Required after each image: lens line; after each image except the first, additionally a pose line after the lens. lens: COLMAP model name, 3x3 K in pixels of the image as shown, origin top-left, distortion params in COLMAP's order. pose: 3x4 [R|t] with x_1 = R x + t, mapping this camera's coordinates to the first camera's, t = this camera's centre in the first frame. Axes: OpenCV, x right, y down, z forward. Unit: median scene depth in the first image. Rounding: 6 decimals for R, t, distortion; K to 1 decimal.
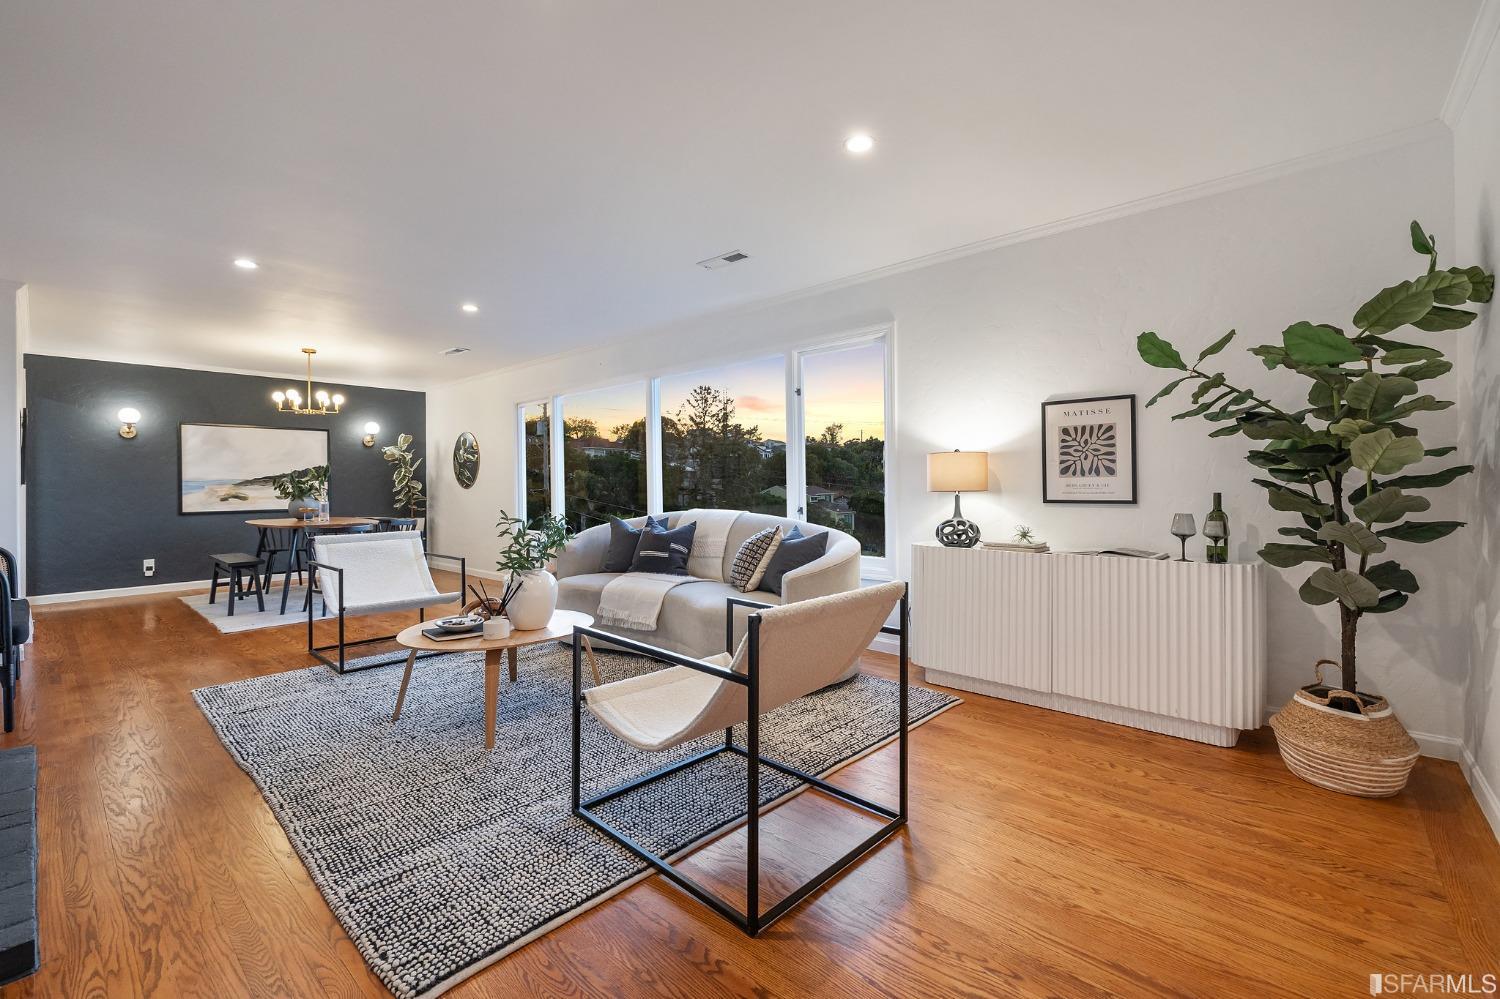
lens RADIAL K [[636.5, 0, 753.9], [0, 636.5, 488.1], [0, 0, 1]] dist [-0.000221, -0.000158]
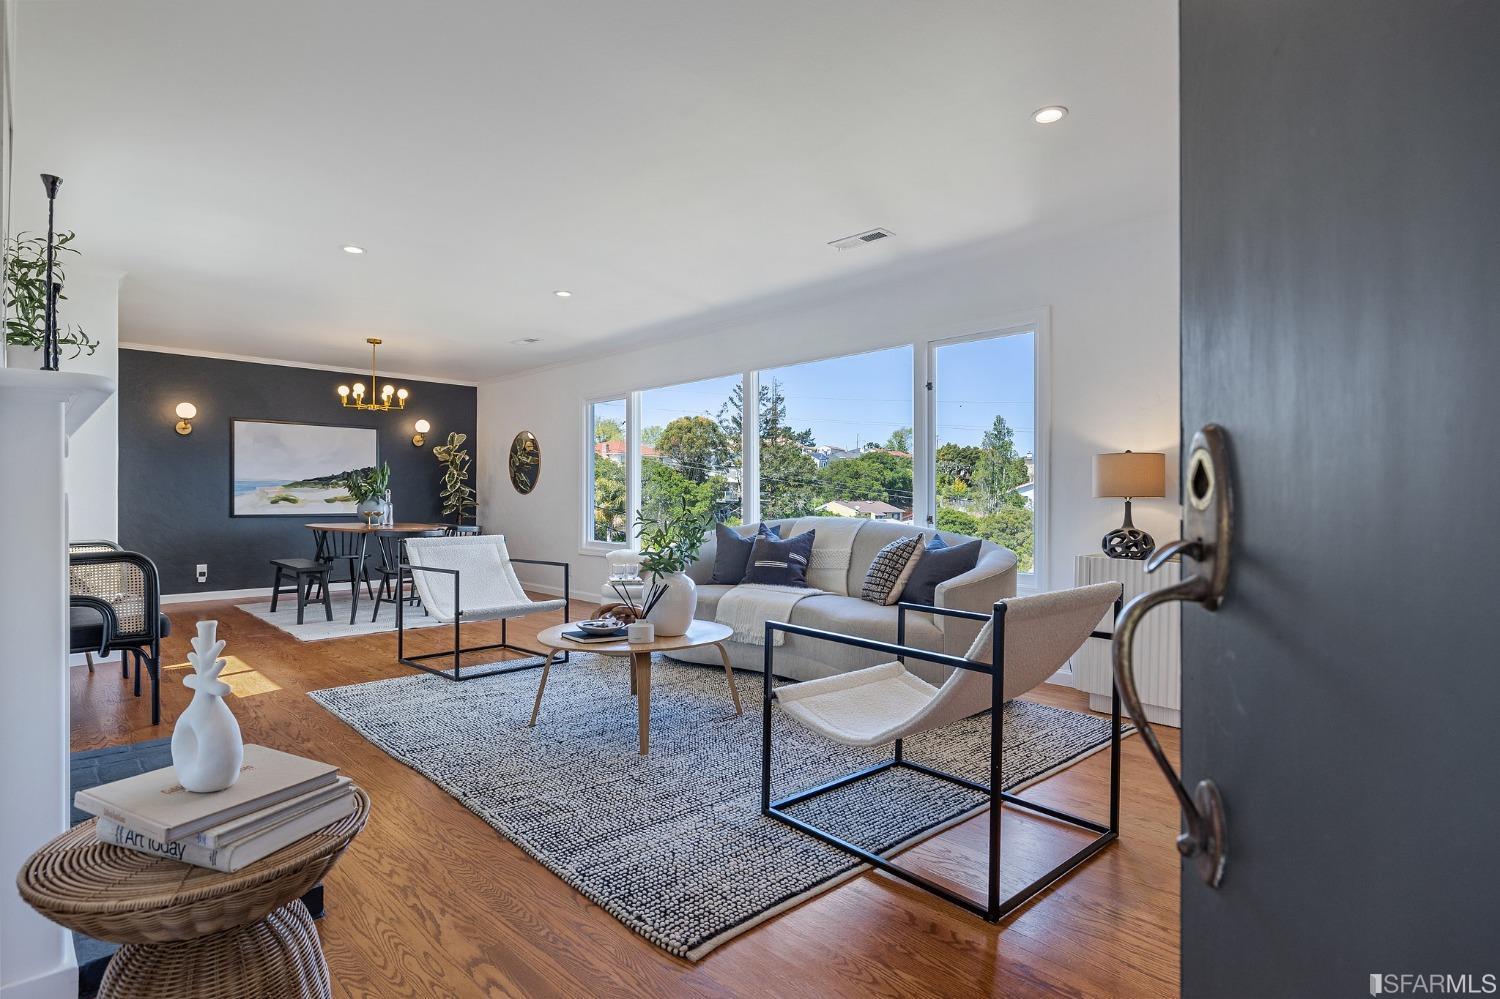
lens RADIAL K [[756.8, 0, 746.5], [0, 756.8, 504.4], [0, 0, 1]] dist [0.000986, -0.000186]
pose [[0.996983, 0.013610, -0.076416, -0.133031], [-0.013479, 0.999907, 0.002226, 0.019712], [0.076439, -0.001189, 0.997074, -0.094714]]
